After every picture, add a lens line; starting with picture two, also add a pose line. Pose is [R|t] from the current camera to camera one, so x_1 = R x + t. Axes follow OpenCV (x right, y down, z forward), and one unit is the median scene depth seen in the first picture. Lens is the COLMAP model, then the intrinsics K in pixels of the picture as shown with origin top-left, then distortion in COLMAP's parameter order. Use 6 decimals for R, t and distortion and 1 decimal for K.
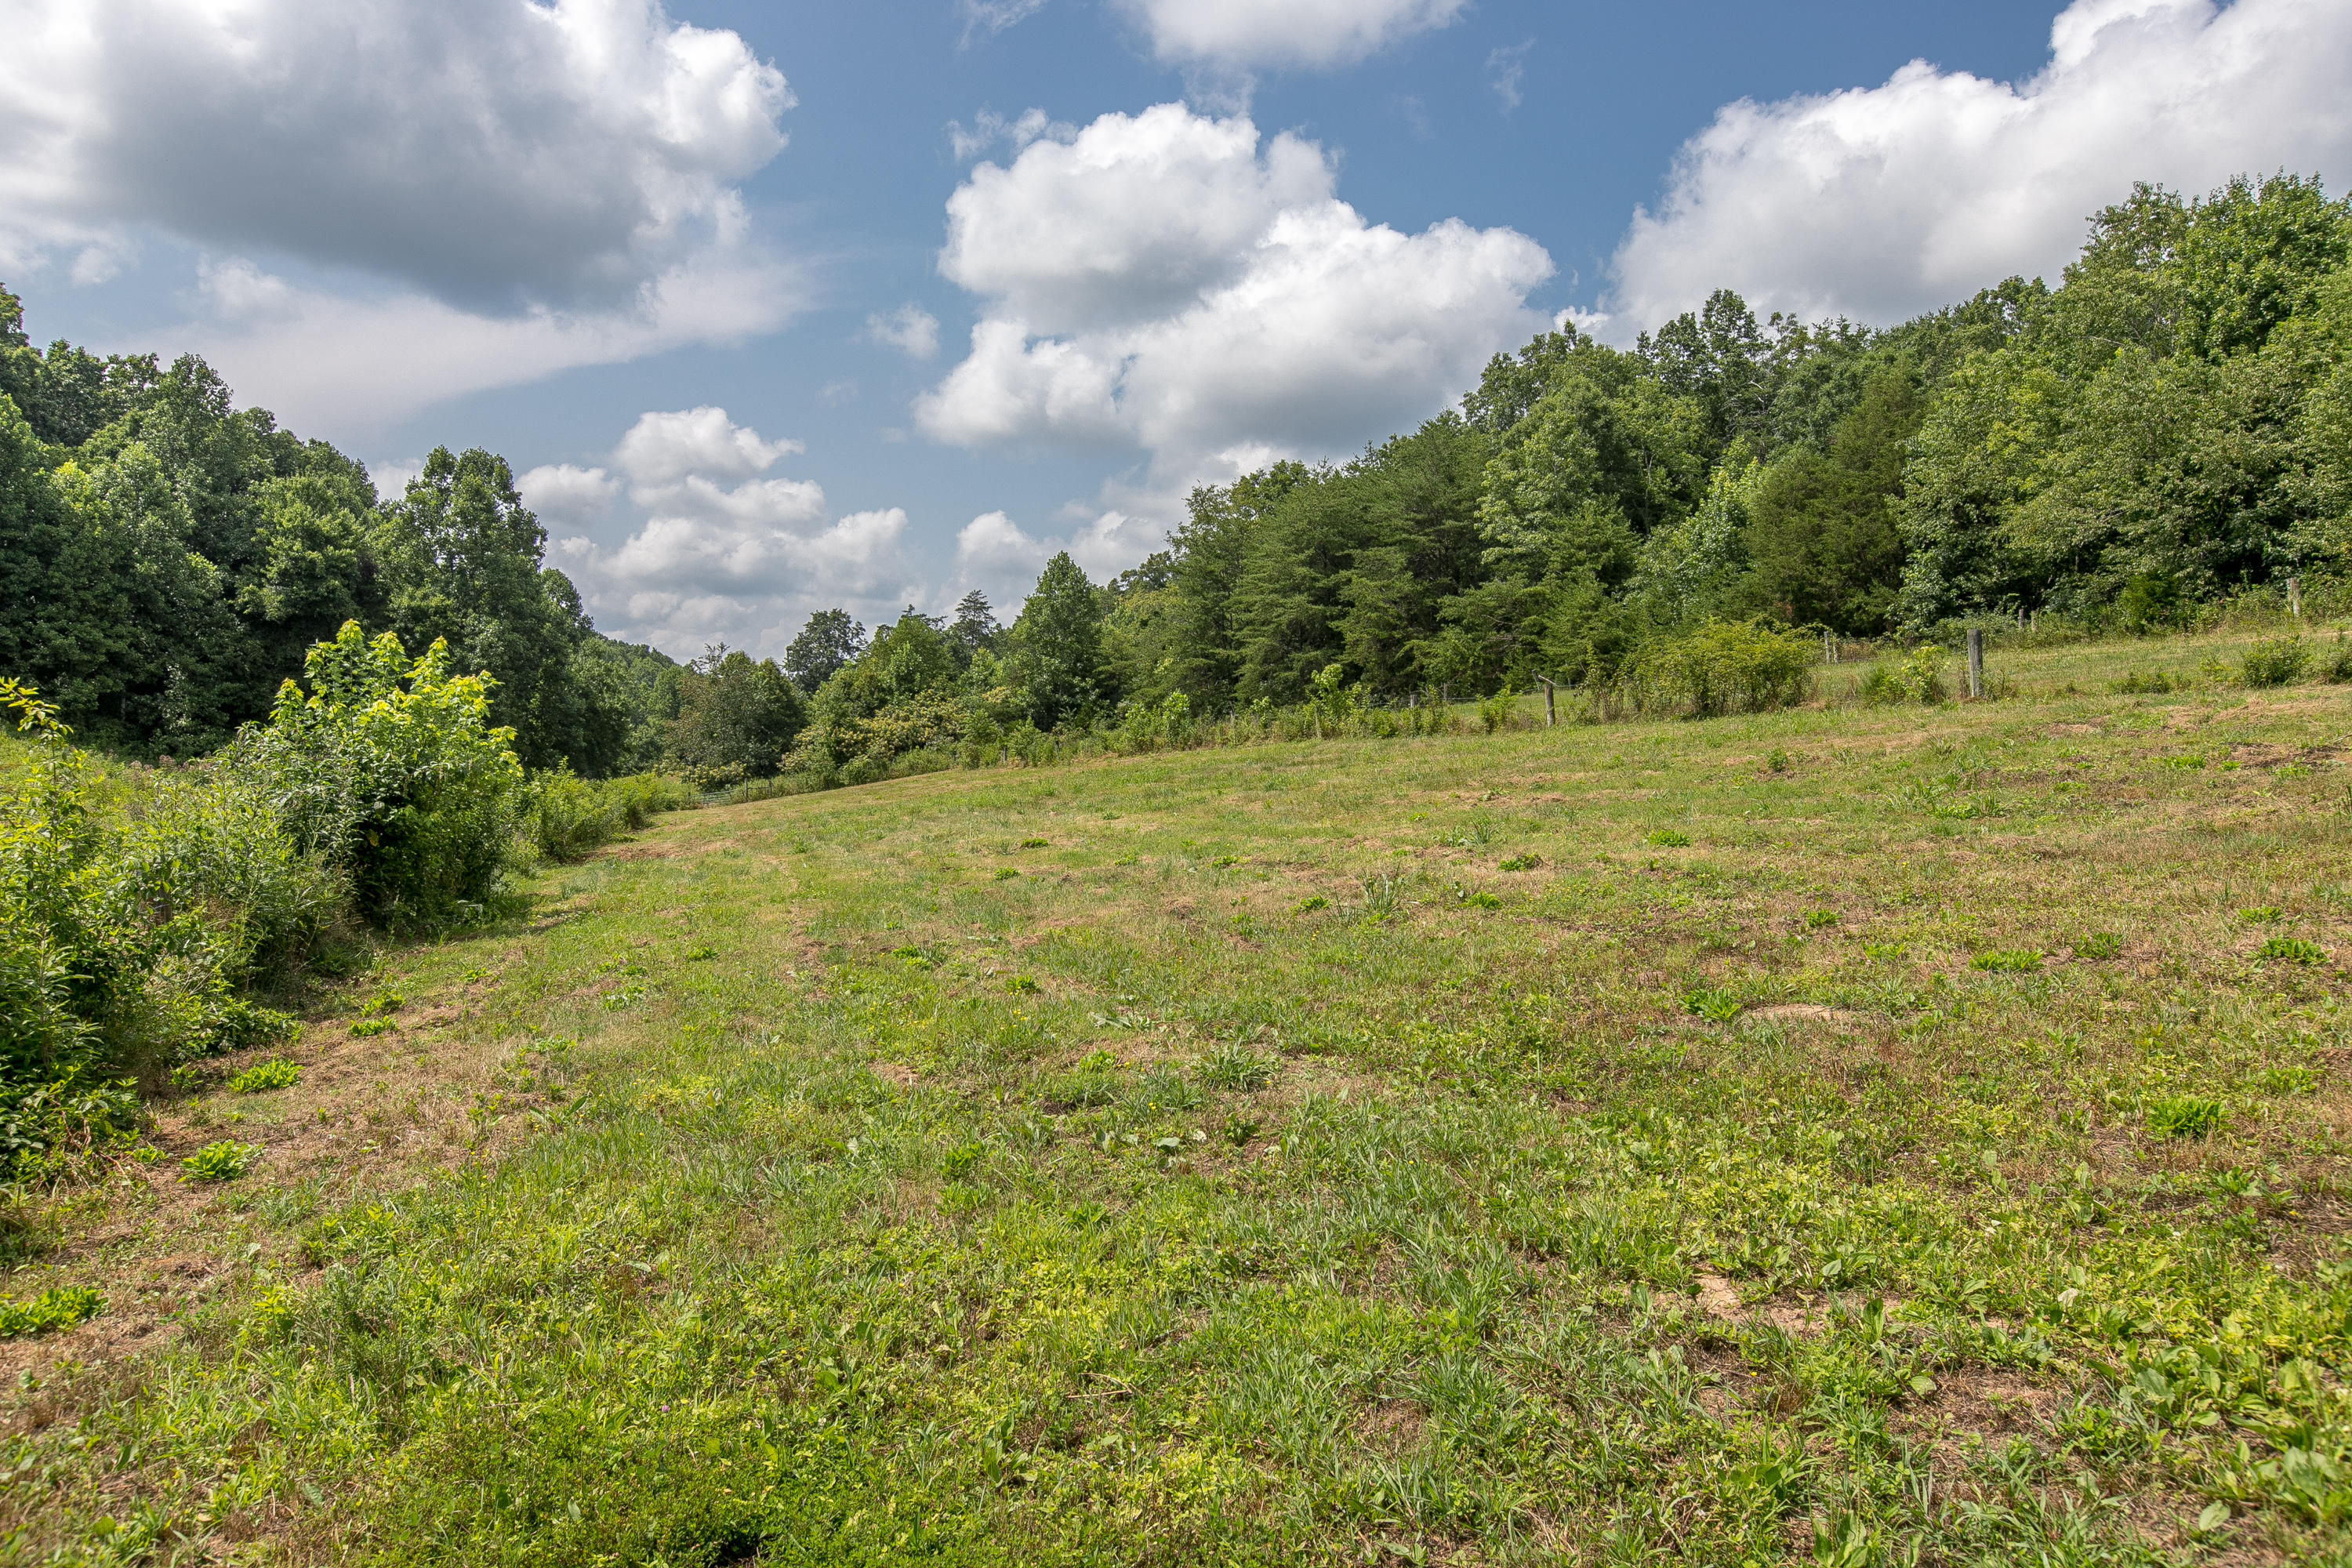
lens RADIAL K [[1637.0, 0, 1173.1], [0, 1637.0, 783.9], [0, 0, 1]] dist [-0.003233, -0.000866]
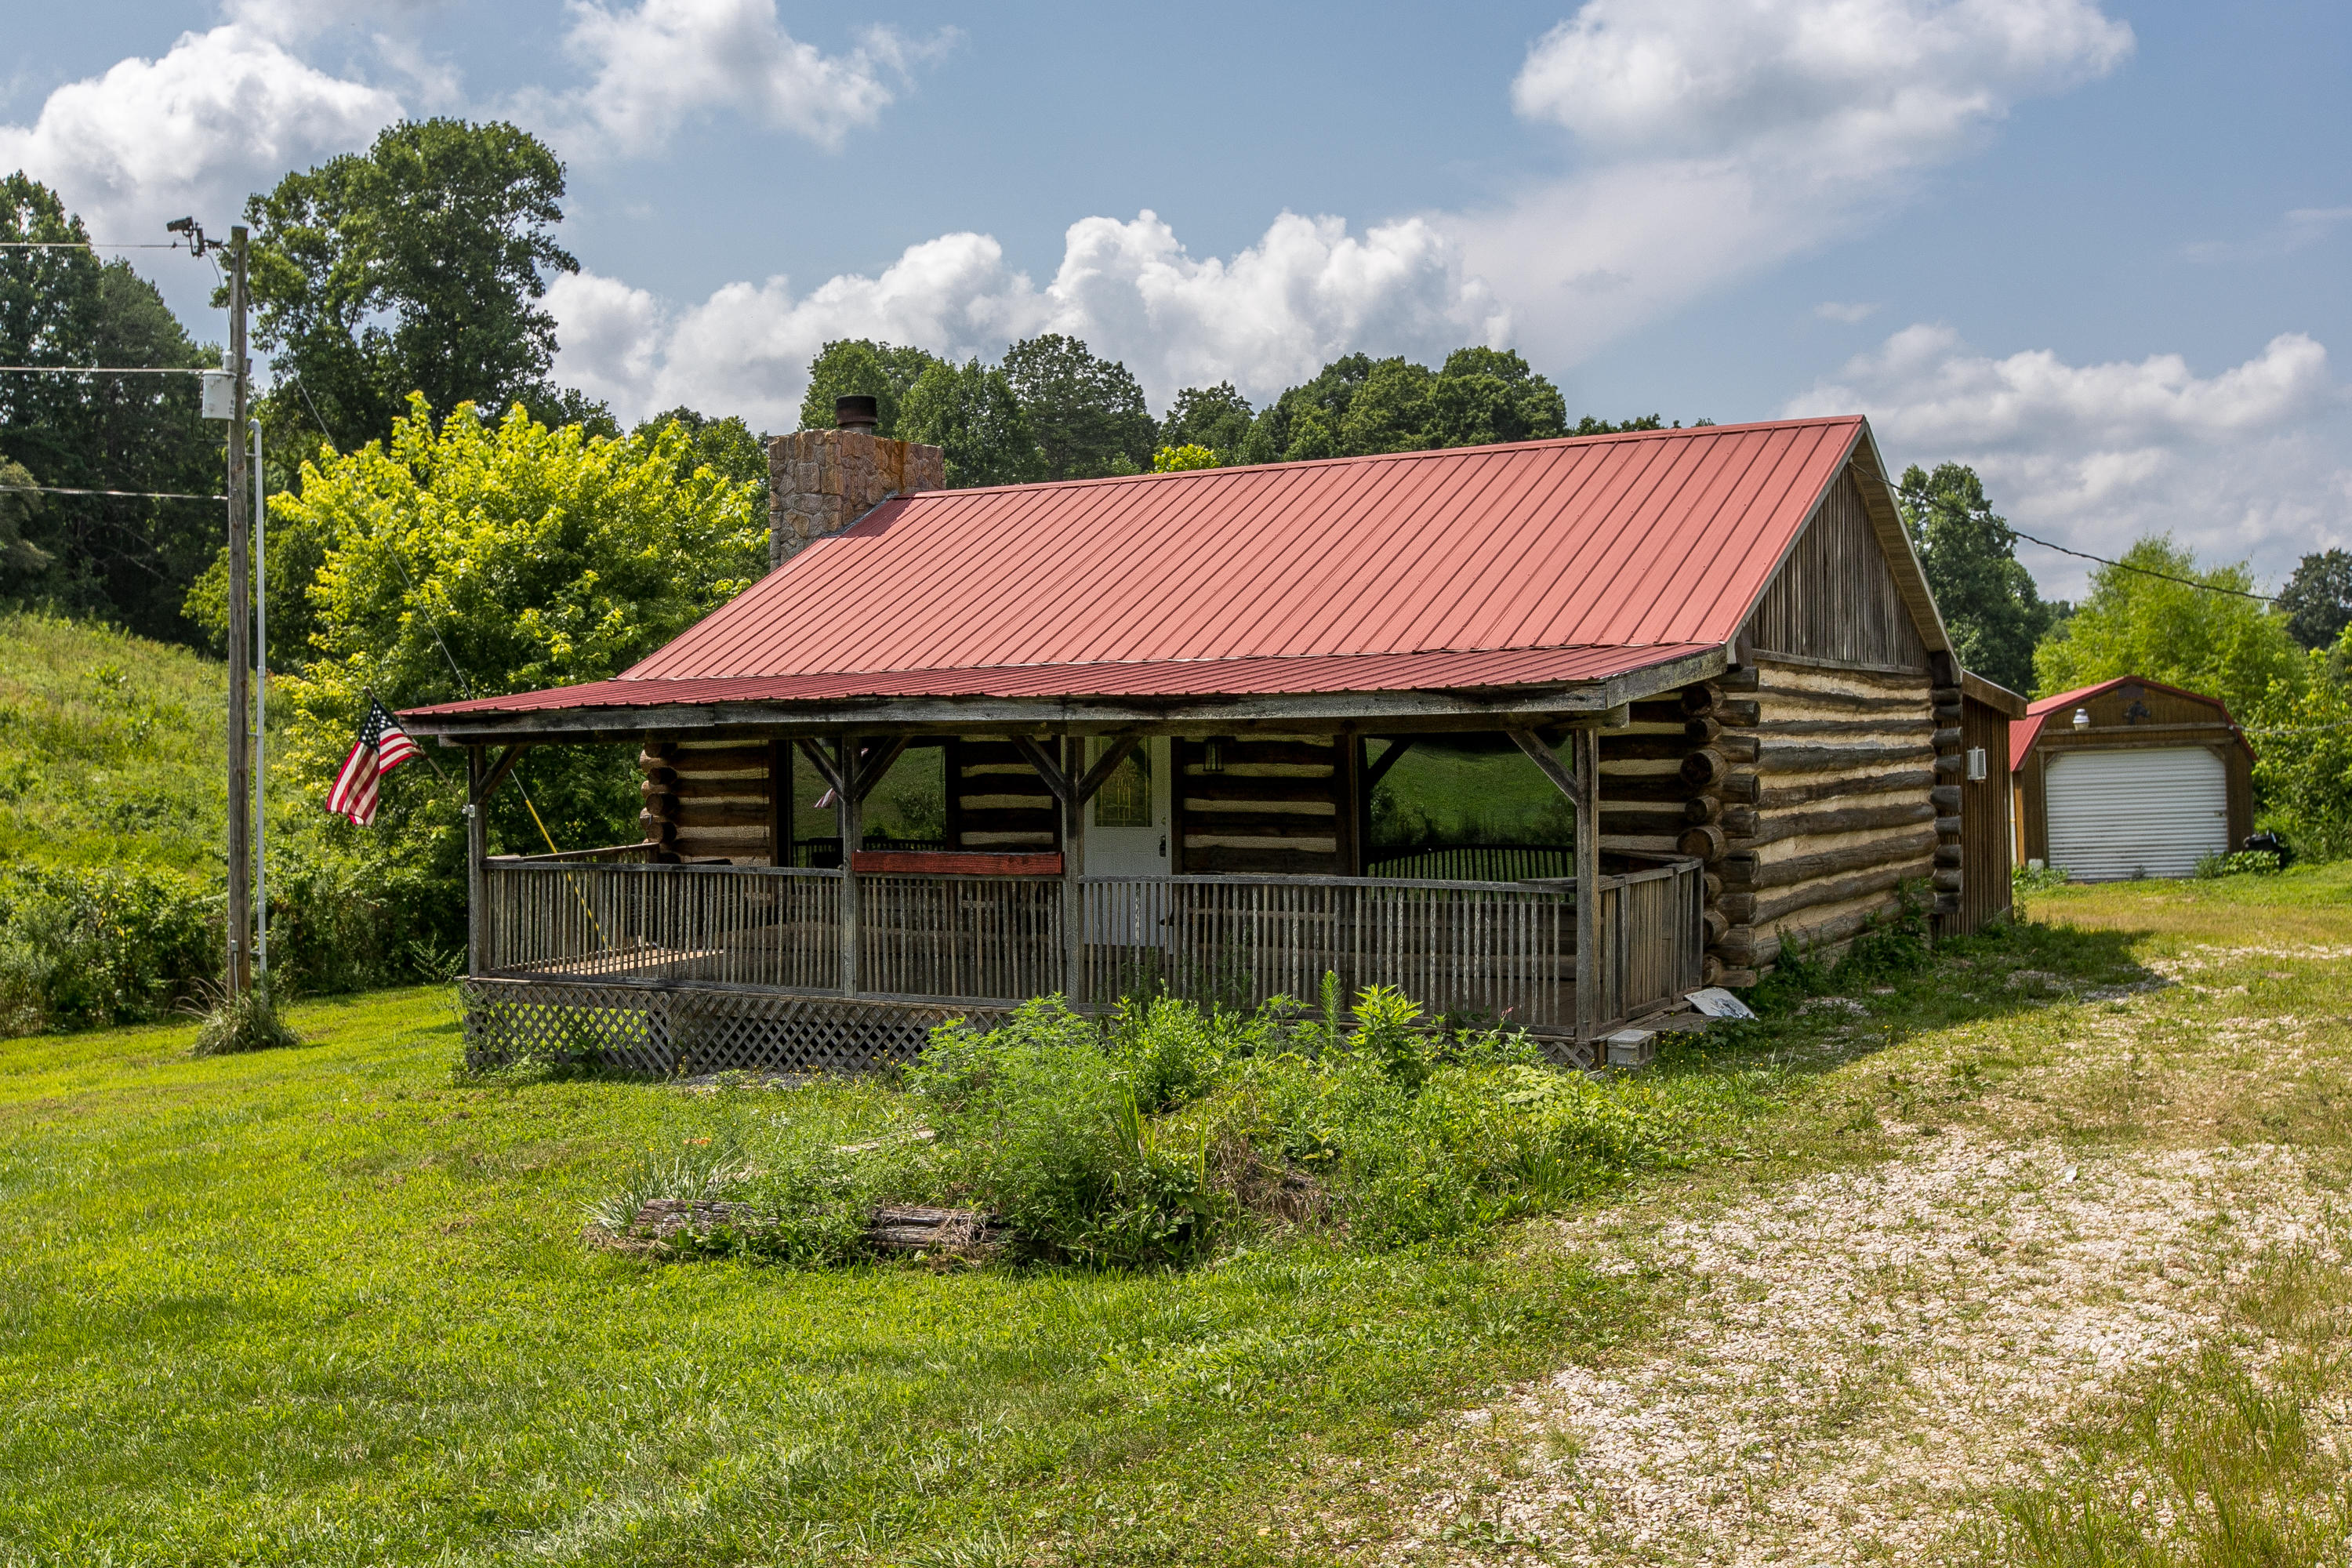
lens RADIAL K [[2341.0, 0, 1172.2], [0, 2341.0, 785.3], [0, 0, 1]] dist [0.002818, 0.000000]
pose [[0.782500, -0.043850, -0.621104, 0.121111], [0.043440, 0.998931, -0.015796, 0.003338], [0.621133, -0.014621, 0.783569, -0.542315]]
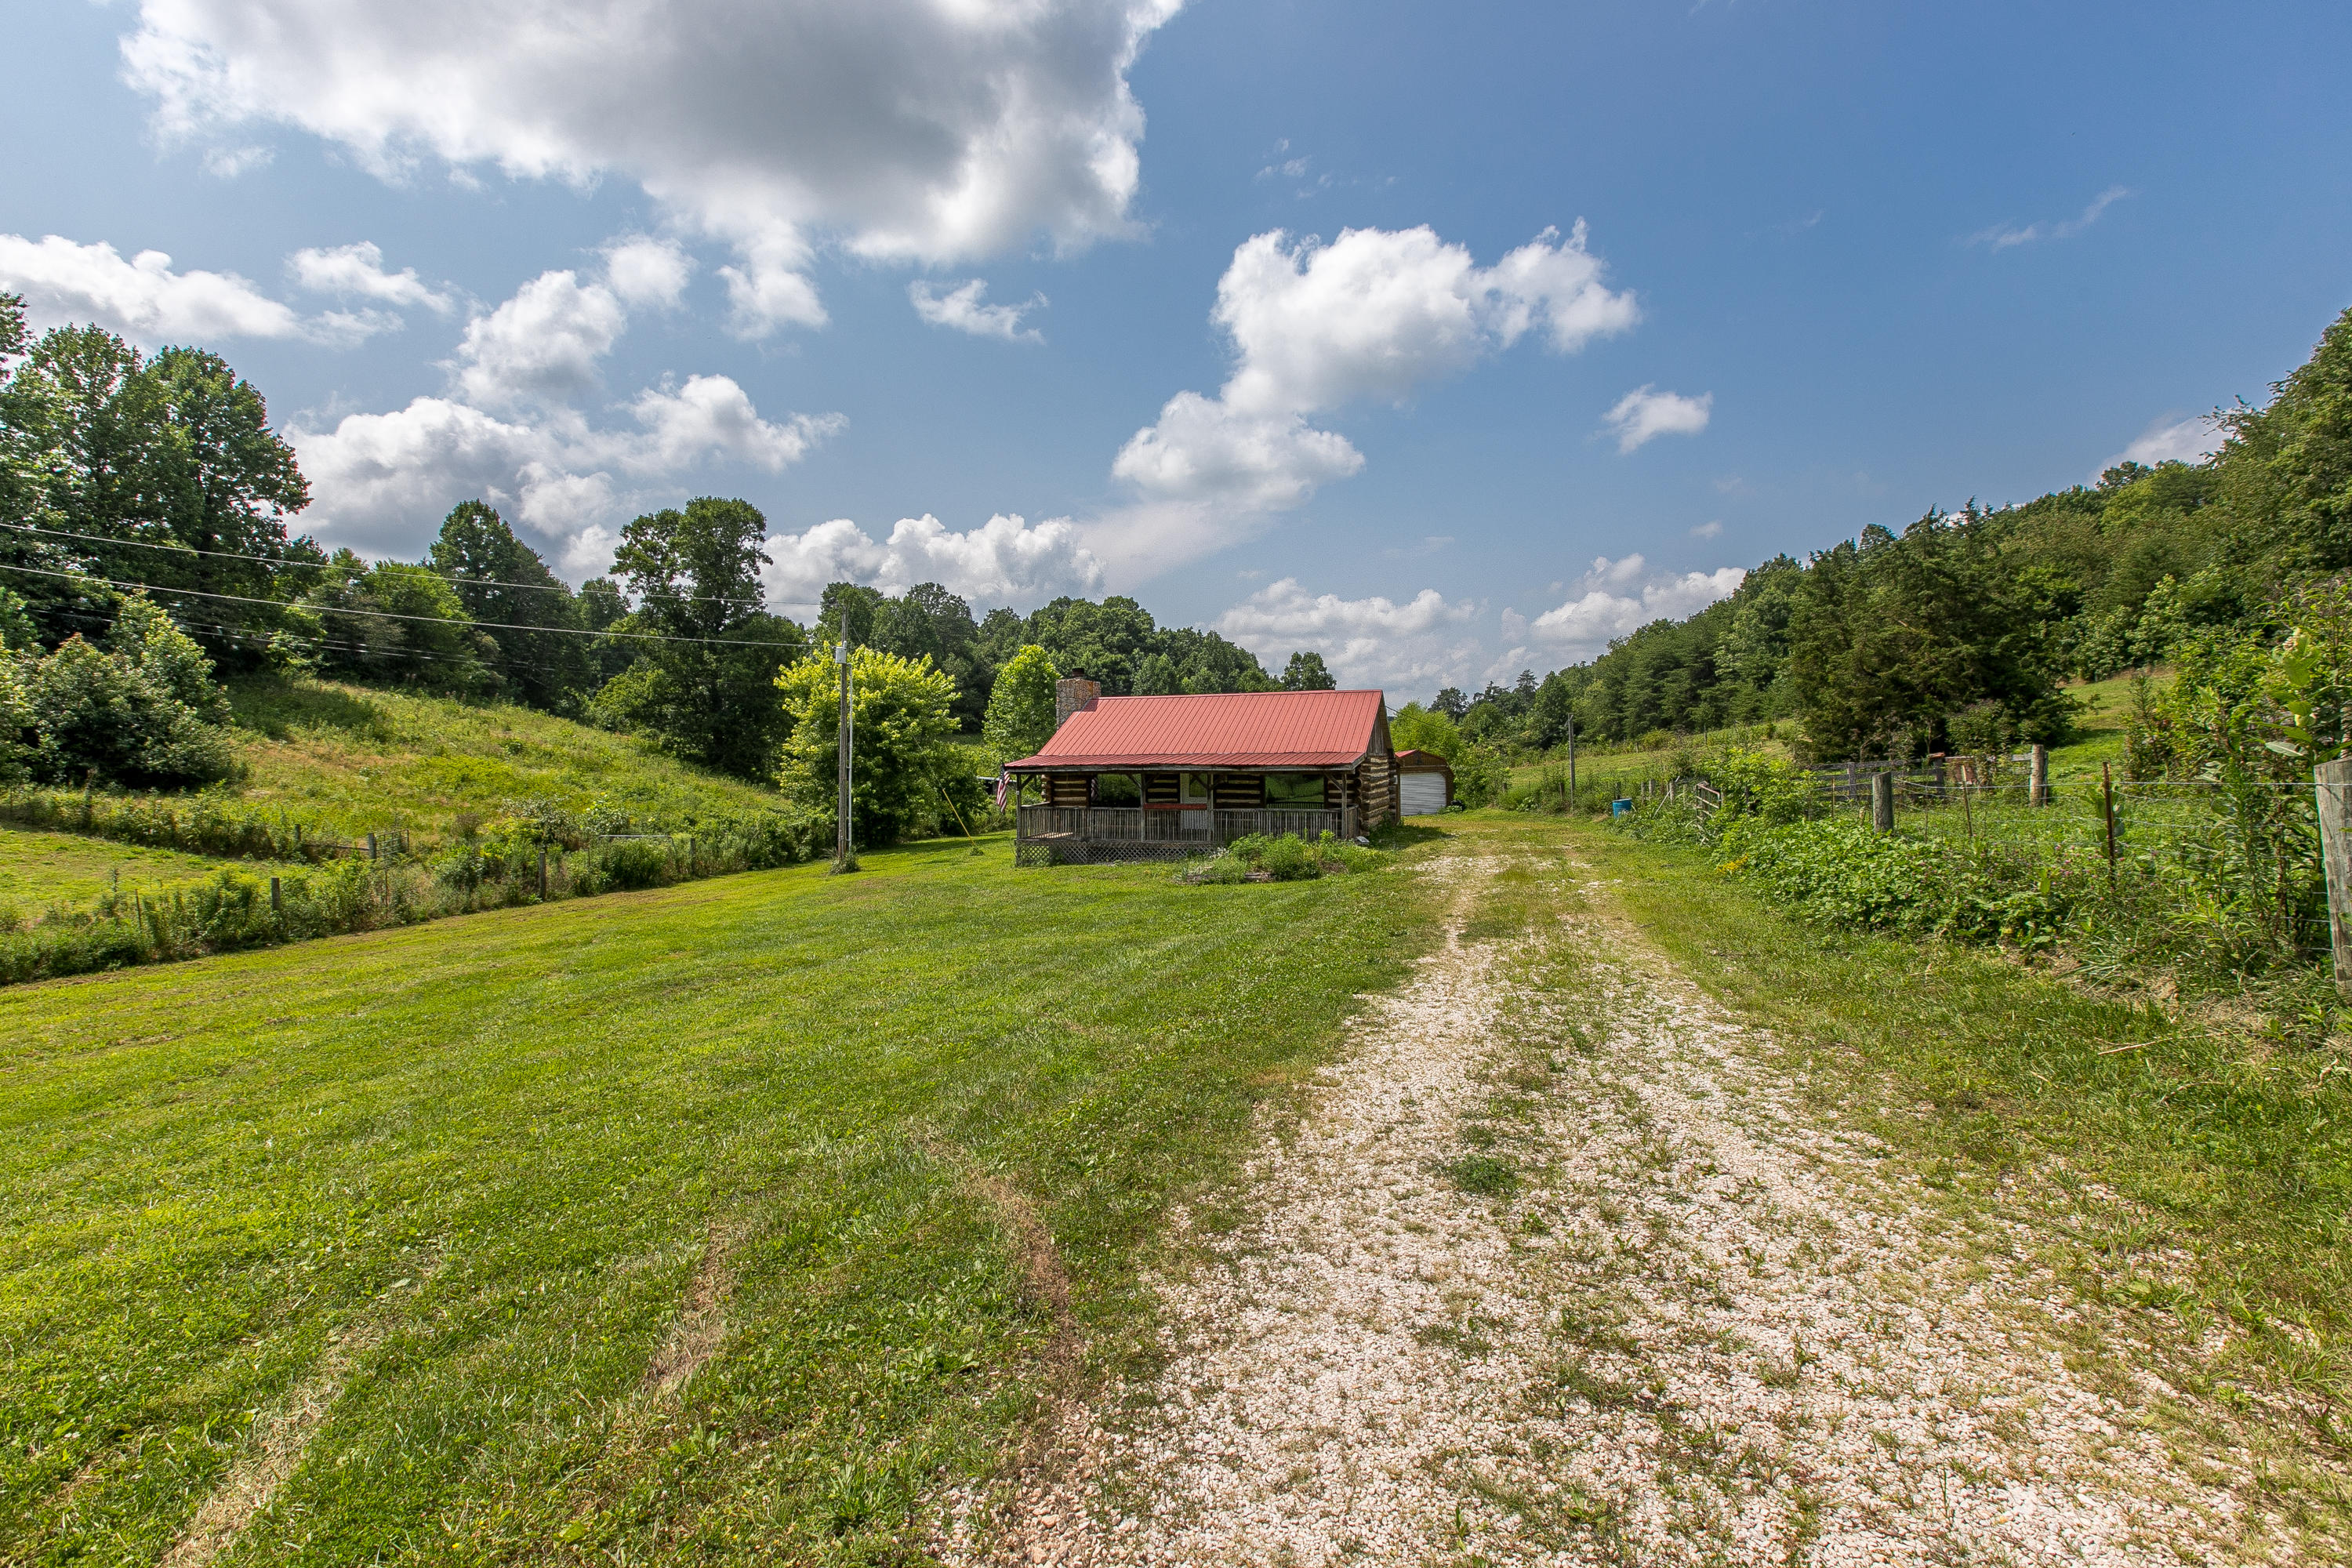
lens RADIAL K [[1082.4, 0, 1174.8], [0, 1082.4, 784.6], [0, 0, 1]] dist [0.004999, 0.000382]
pose [[0.896825, -0.041785, -0.440409, 0.138836], [0.044658, 0.998995, -0.003845, 0.000716], [0.440127, -0.016219, 0.897789, -0.693799]]
